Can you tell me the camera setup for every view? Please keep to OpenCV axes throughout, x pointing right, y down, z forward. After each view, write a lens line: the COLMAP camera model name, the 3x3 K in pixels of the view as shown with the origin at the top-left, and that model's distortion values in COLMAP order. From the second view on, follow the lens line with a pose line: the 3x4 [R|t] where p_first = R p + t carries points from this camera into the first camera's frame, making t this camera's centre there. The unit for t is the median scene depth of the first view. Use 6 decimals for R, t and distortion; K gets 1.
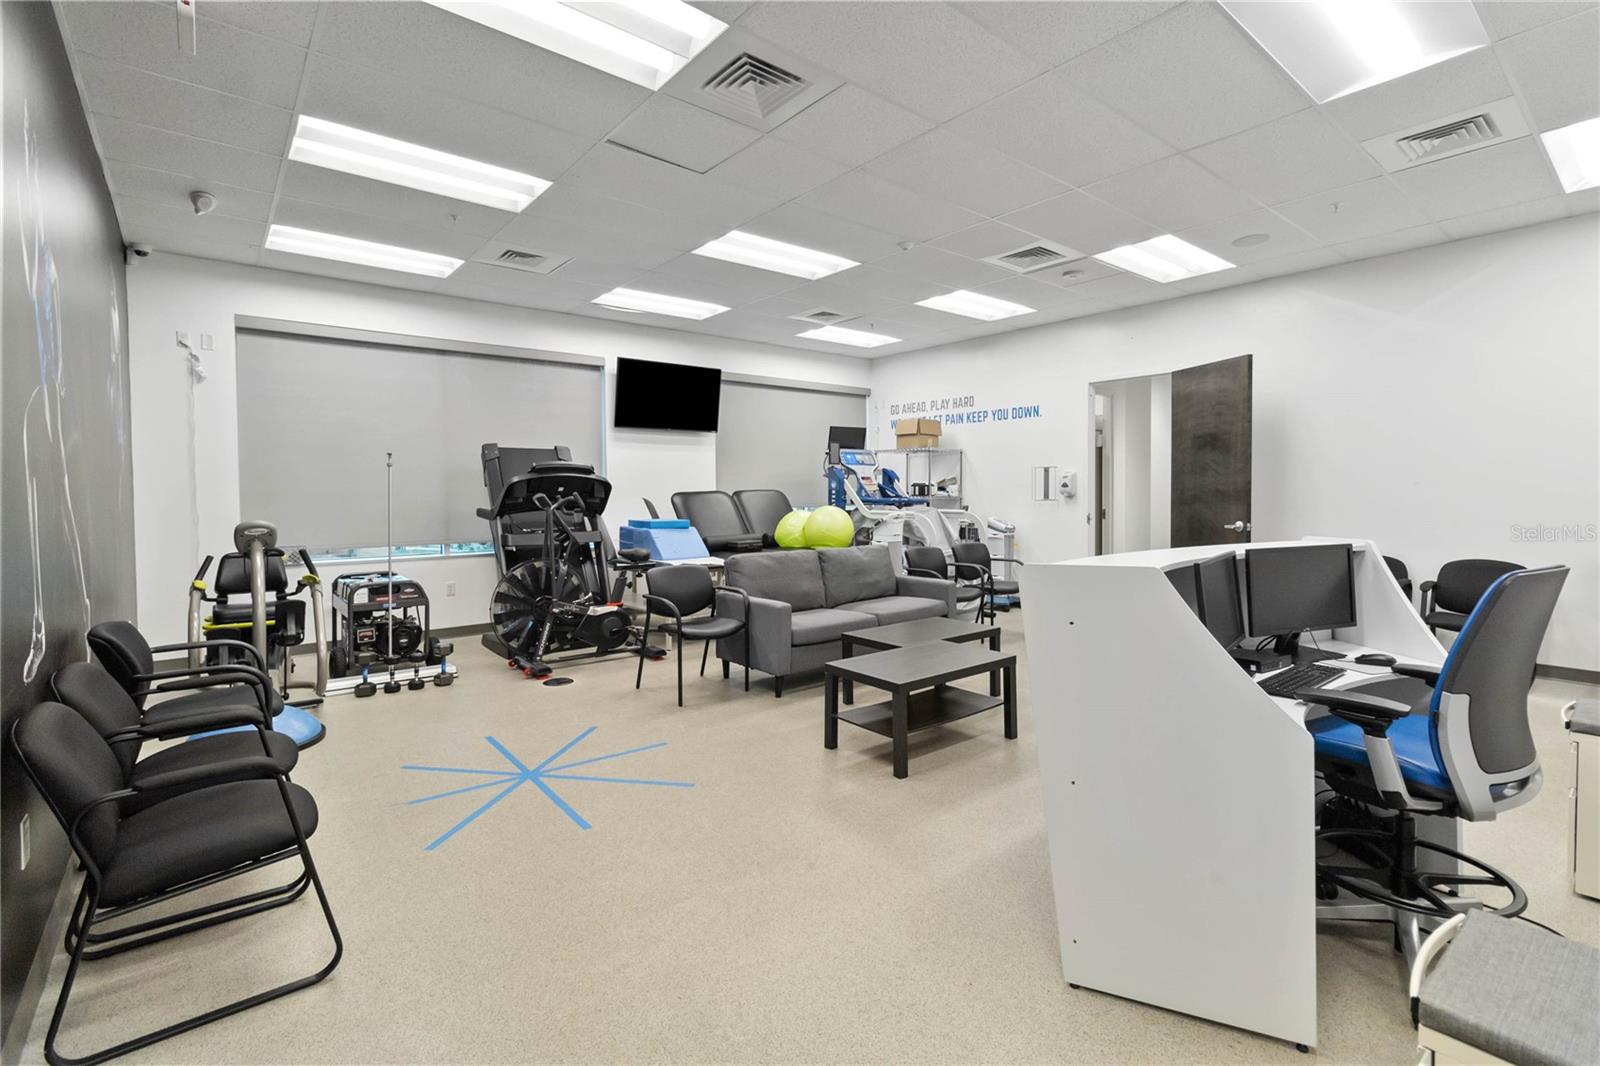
lens RADIAL K [[740.4, 0, 814.8], [0, 740.4, 506.4], [0, 0, 1]] dist [0.000879, 0.000070]
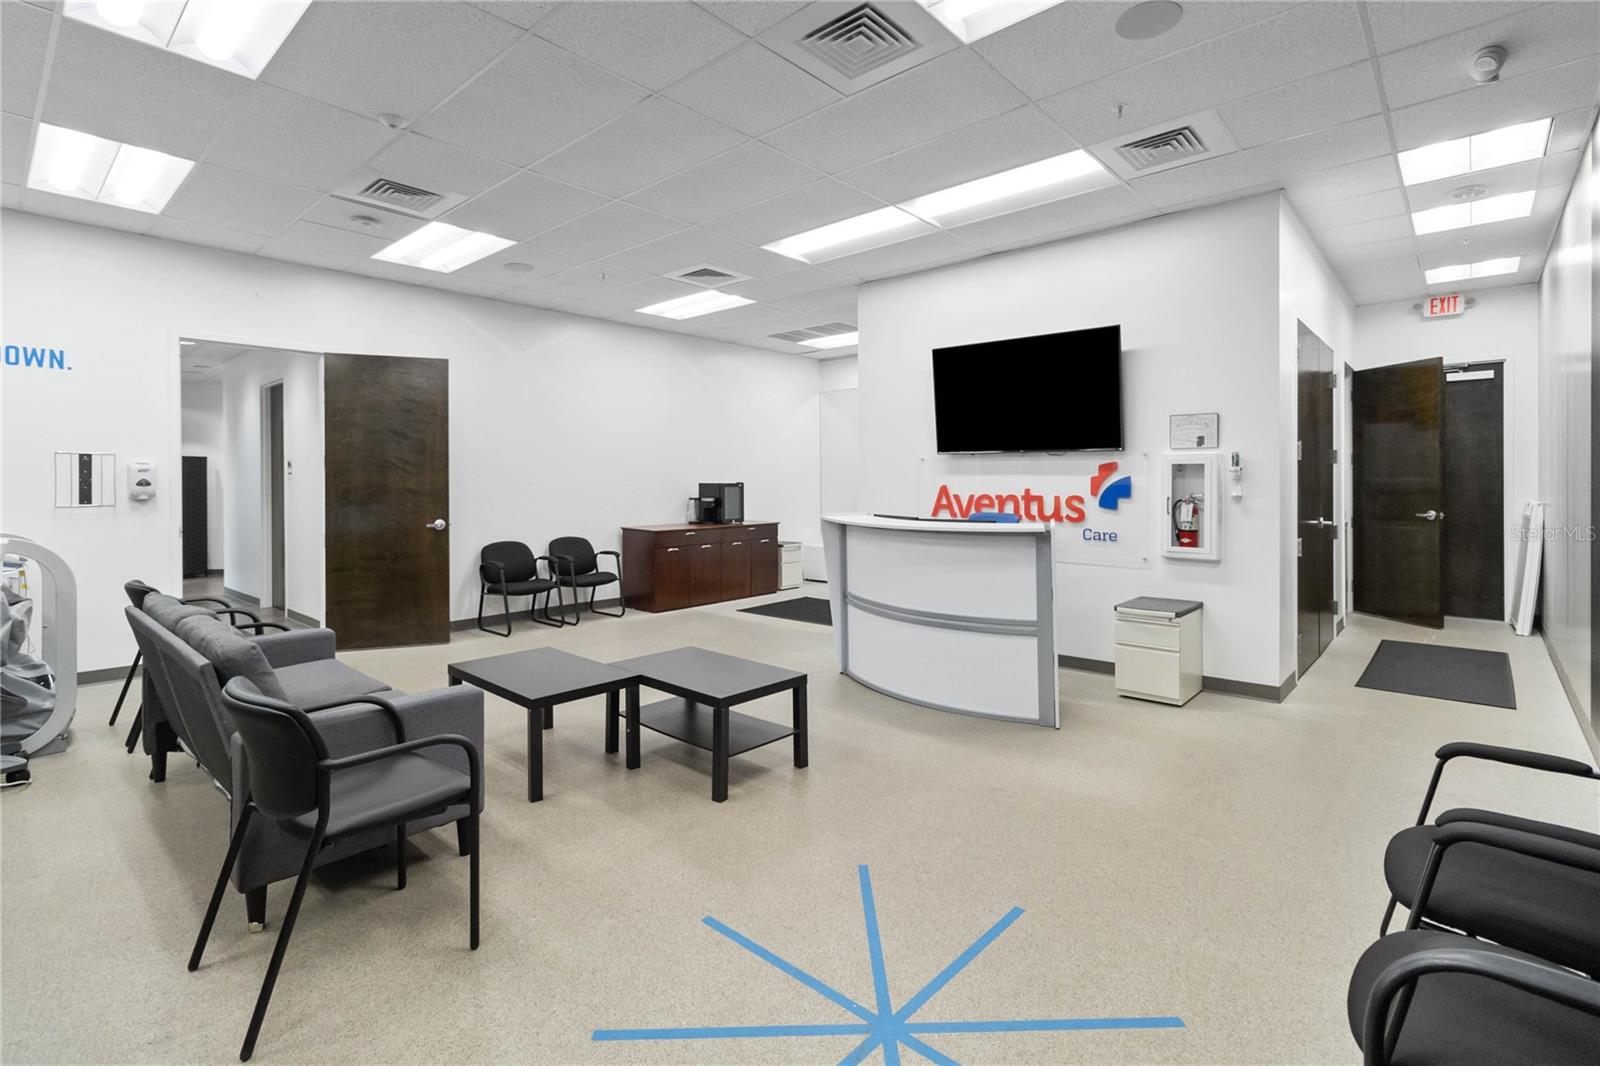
lens RADIAL K [[740.4, 0, 812.4], [0, 740.4, 483.1], [0, 0, 1]] dist [0.000879, 0.000070]
pose [[-0.153878, 0.006803, 0.988066, -0.517220], [0.025338, 0.999675, -0.002937, -0.014286], [-0.987765, 0.024584, -0.154001, 0.646676]]
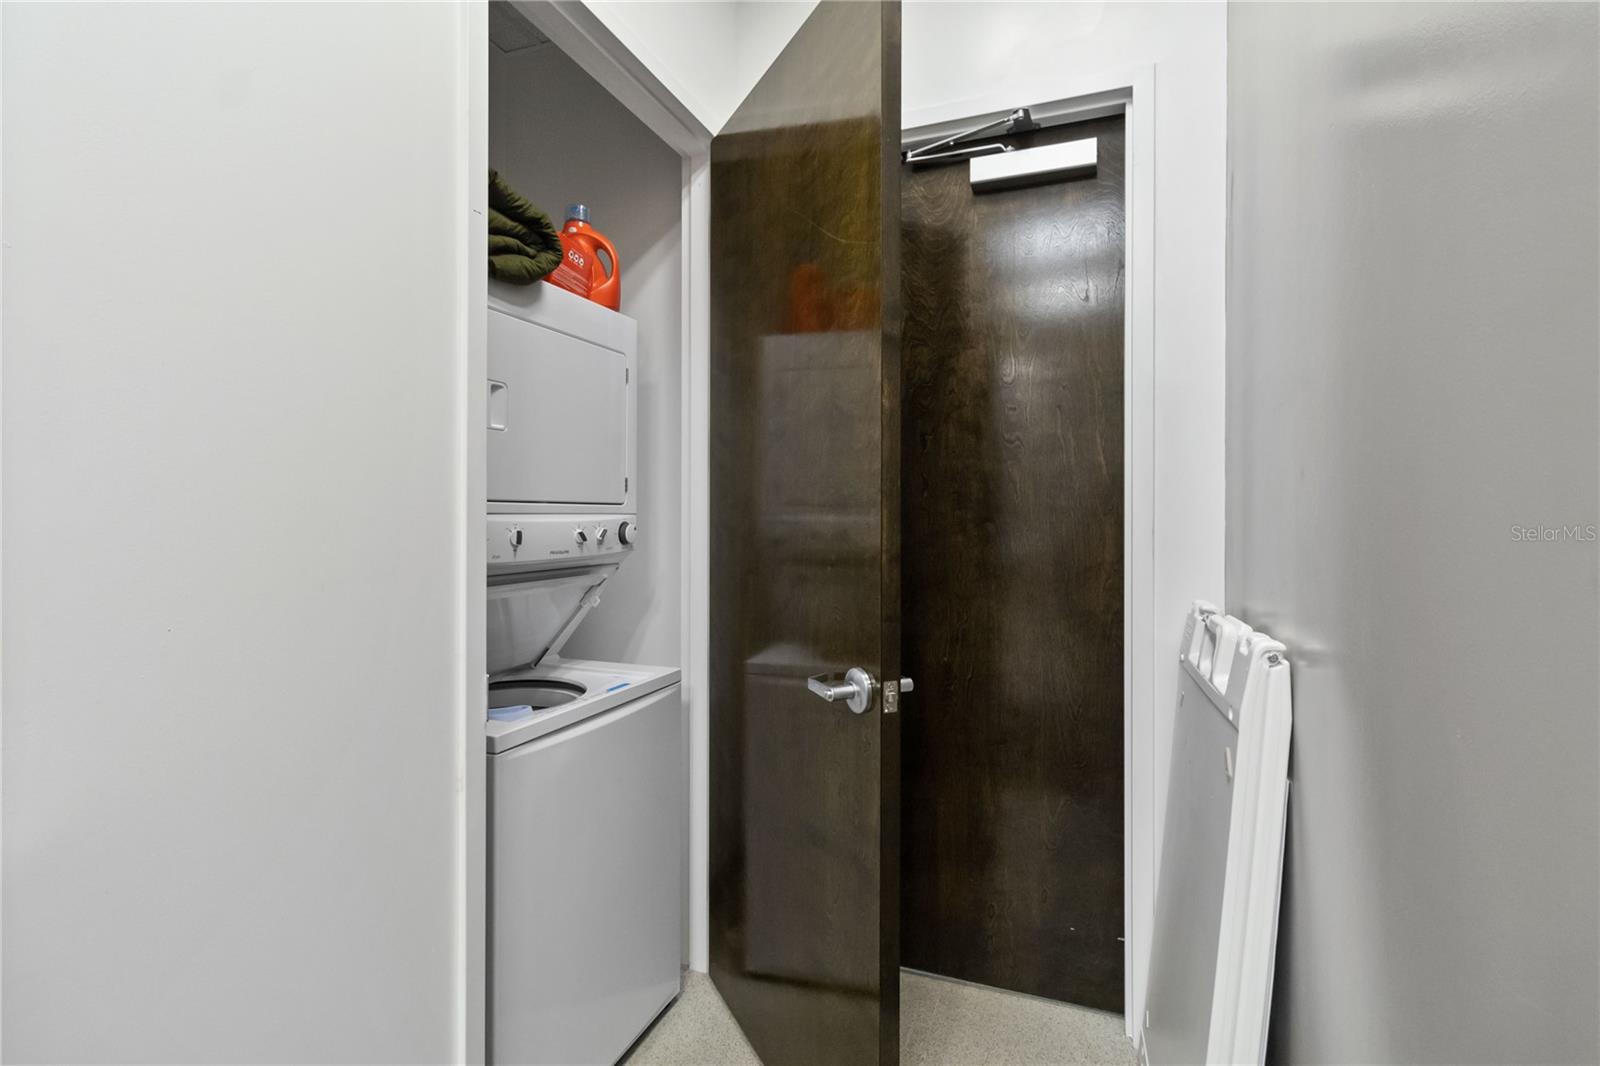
lens RADIAL K [[740.4, 0, 800.8], [0, 740.4, 530.1], [0, 0, 1]] dist [0.000879, 0.000070]
pose [[-0.486482, -0.004664, 0.873678, -0.300576], [0.023672, 0.999548, 0.018517, -0.010646], [-0.873370, 0.029690, -0.486152, 0.373017]]
